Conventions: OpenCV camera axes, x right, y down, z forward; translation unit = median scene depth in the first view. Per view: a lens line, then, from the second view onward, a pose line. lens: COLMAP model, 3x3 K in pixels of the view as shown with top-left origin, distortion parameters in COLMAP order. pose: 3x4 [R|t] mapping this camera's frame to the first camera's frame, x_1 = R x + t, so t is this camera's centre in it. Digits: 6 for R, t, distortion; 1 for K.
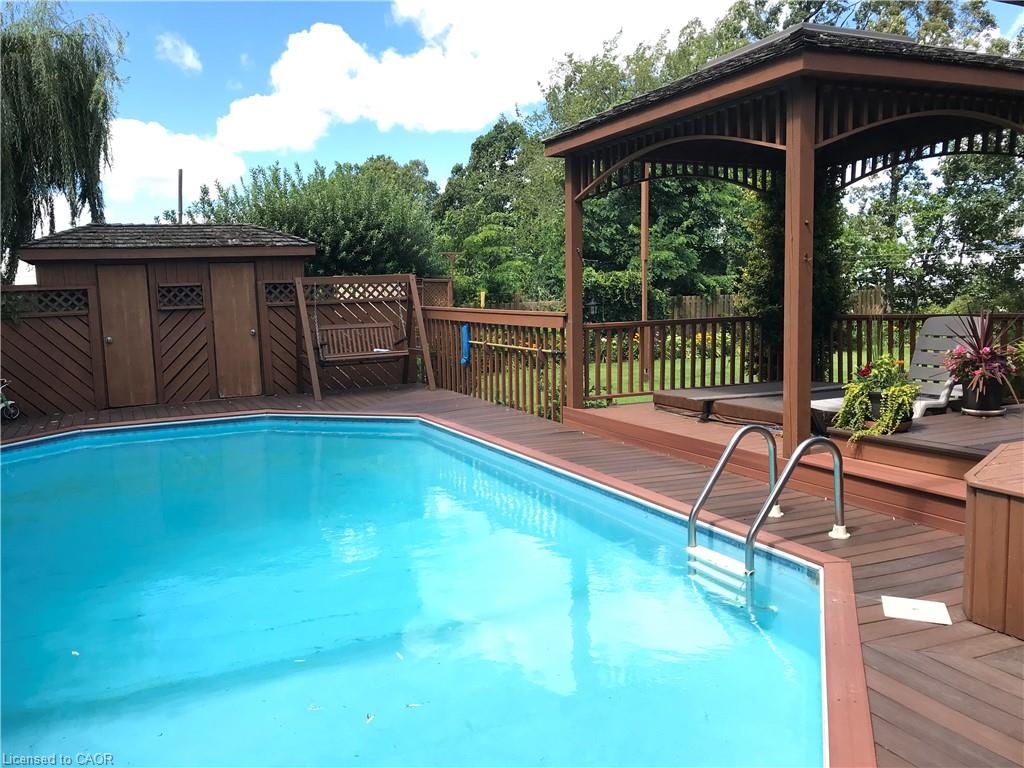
lens RADIAL K [[838.3, 0, 511.2], [0, 838.3, 383.4], [0, 0, 1]] dist [0.018271, 0.002179]
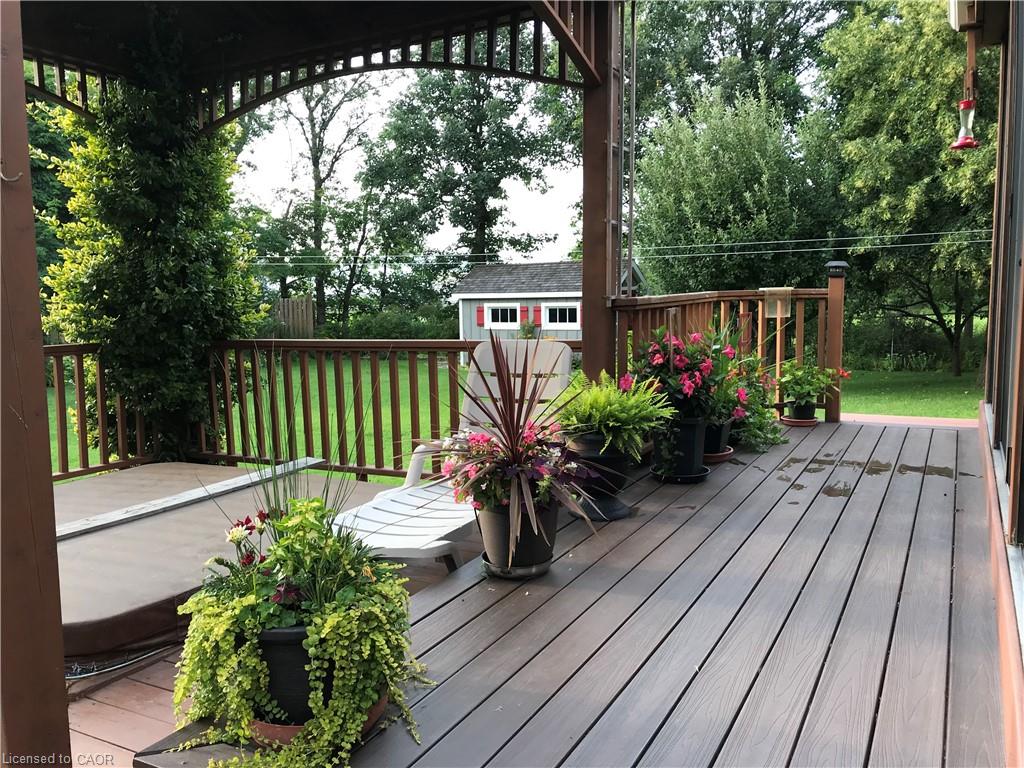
lens RADIAL K [[838.3, 0, 510.9], [0, 838.3, 385.6], [0, 0, 1]] dist [0.018271, 0.002179]
pose [[0.801948, -0.065219, 0.593824, 0.057798], [0.071964, 0.997331, 0.012350, -0.011971], [-0.593044, 0.032830, 0.804500, 0.125945]]
